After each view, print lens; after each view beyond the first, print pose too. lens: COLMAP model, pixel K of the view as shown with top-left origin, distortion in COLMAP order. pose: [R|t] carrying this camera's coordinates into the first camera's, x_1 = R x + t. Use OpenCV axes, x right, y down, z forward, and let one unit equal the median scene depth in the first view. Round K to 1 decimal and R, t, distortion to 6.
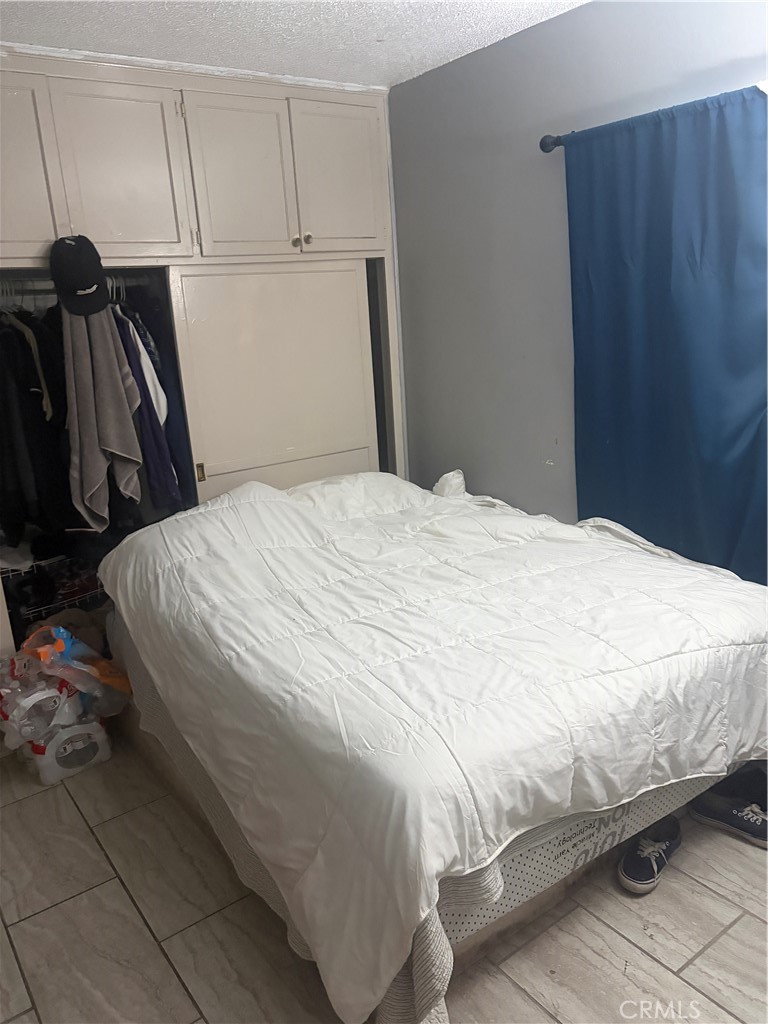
lens RADIAL K [[774.6, 0, 385.5], [0, 774.6, 513.5], [0, 0, 1]] dist [0.044780, -0.054710]
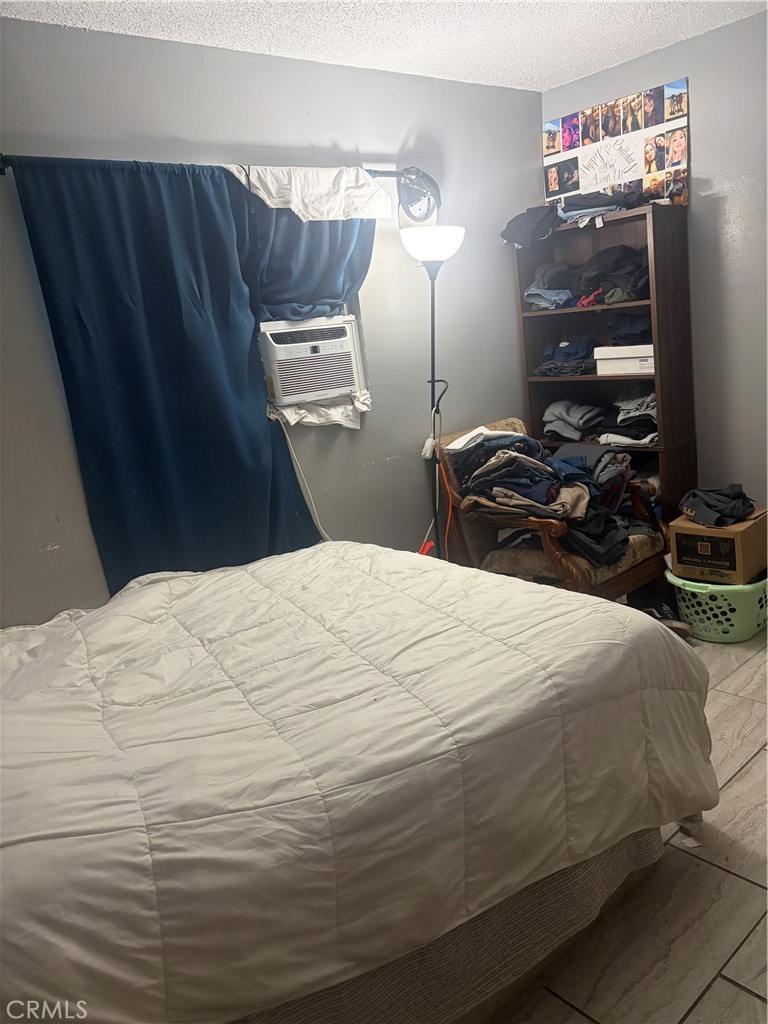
lens RADIAL K [[774.6, 0, 384.9], [0, 774.6, 509.0], [0, 0, 1]] dist [0.044780, -0.054710]
pose [[-0.074023, -0.172411, 0.982240, -0.828348], [0.372408, 0.908910, 0.187604, -0.171018], [-0.925112, 0.379681, -0.003073, 0.914803]]
